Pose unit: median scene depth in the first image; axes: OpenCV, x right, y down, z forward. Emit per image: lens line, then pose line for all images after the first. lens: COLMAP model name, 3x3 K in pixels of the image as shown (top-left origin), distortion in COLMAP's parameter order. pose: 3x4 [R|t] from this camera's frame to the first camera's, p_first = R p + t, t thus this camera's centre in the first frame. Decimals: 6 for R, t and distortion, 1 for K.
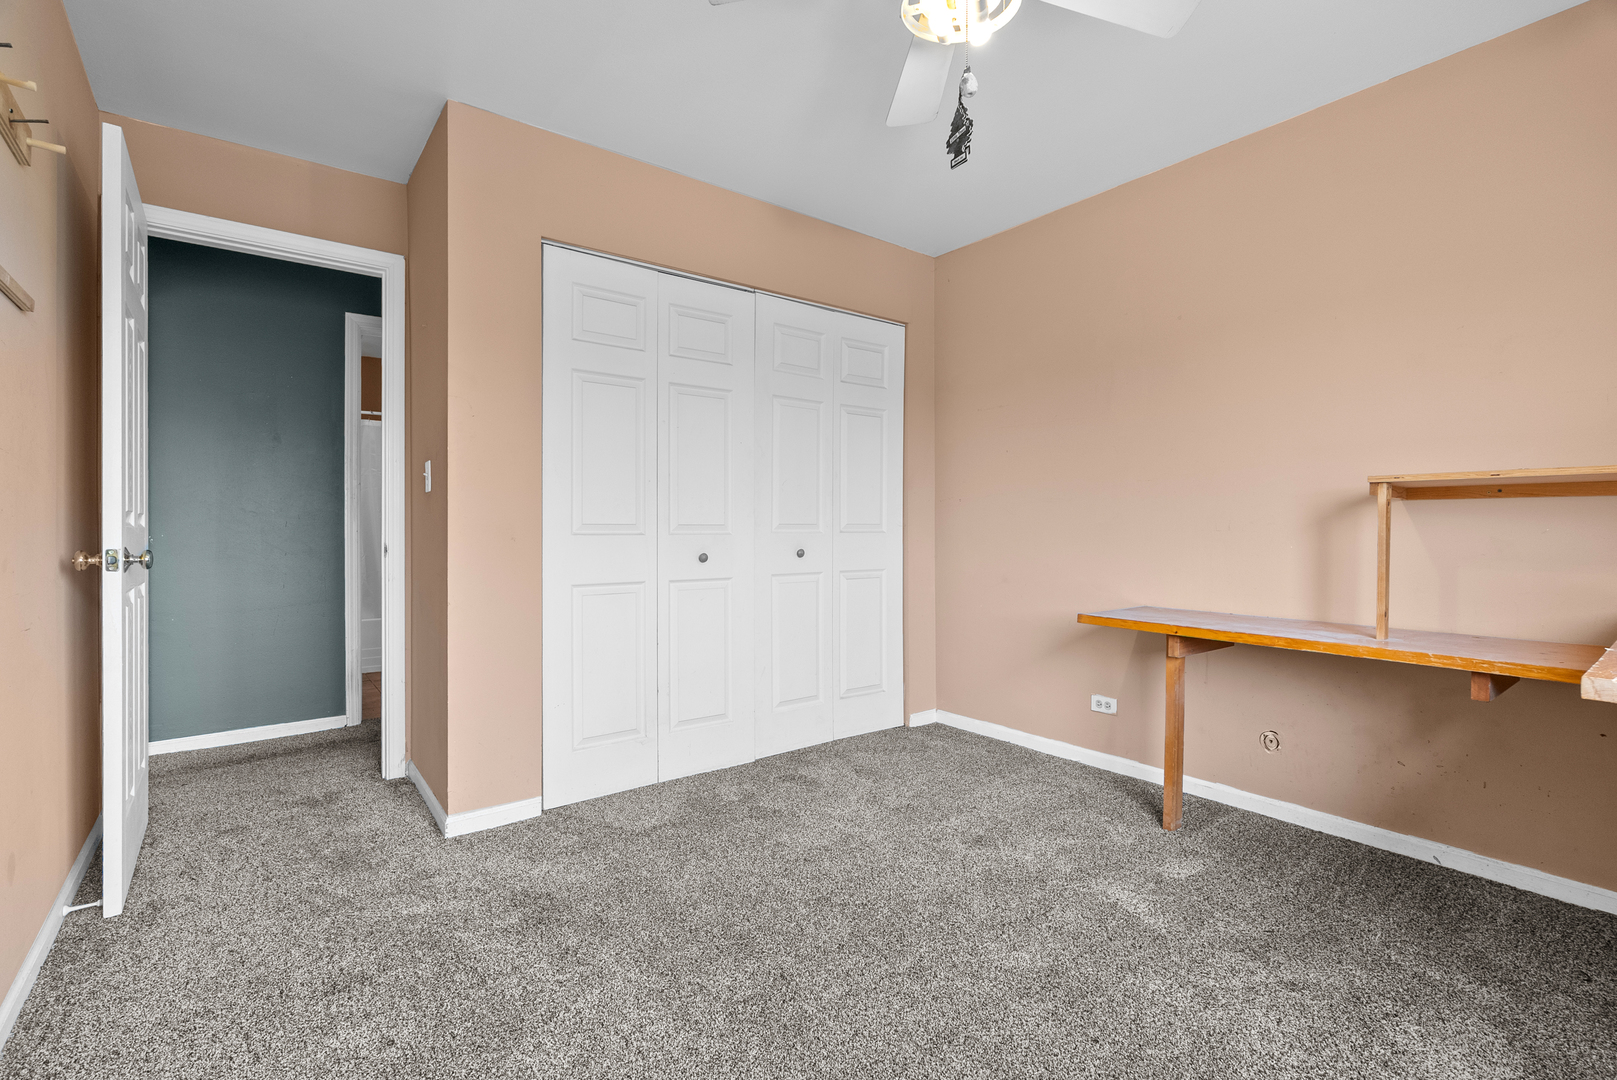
lens RADIAL K [[731.8, 0, 803.9], [0, 731.8, 529.8], [0, 0, 1]] dist [-0.009183, -0.000122]
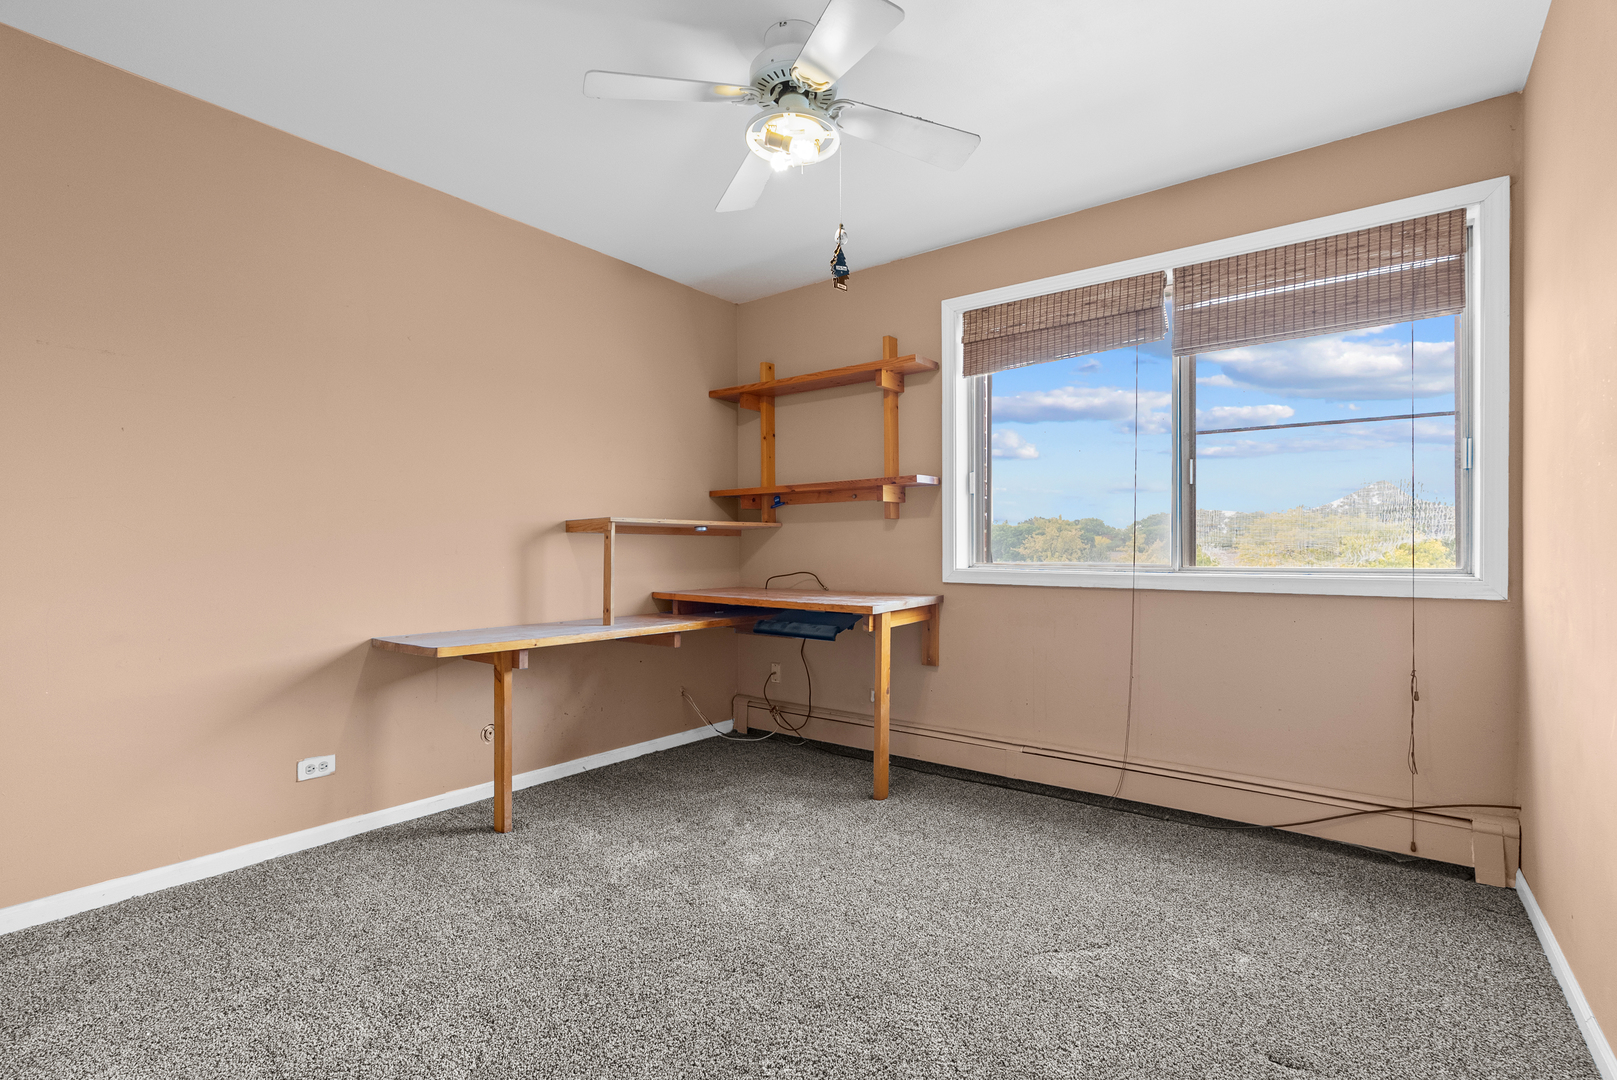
lens RADIAL K [[731.8, 0, 803.4], [0, 731.8, 550.5], [0, 0, 1]] dist [-0.009183, -0.000122]
pose [[-0.273436, -0.003035, 0.961885, -0.656132], [0.000769, 0.999994, 0.003374, -0.009340], [-0.961890, 0.001662, -0.273432, 0.865230]]
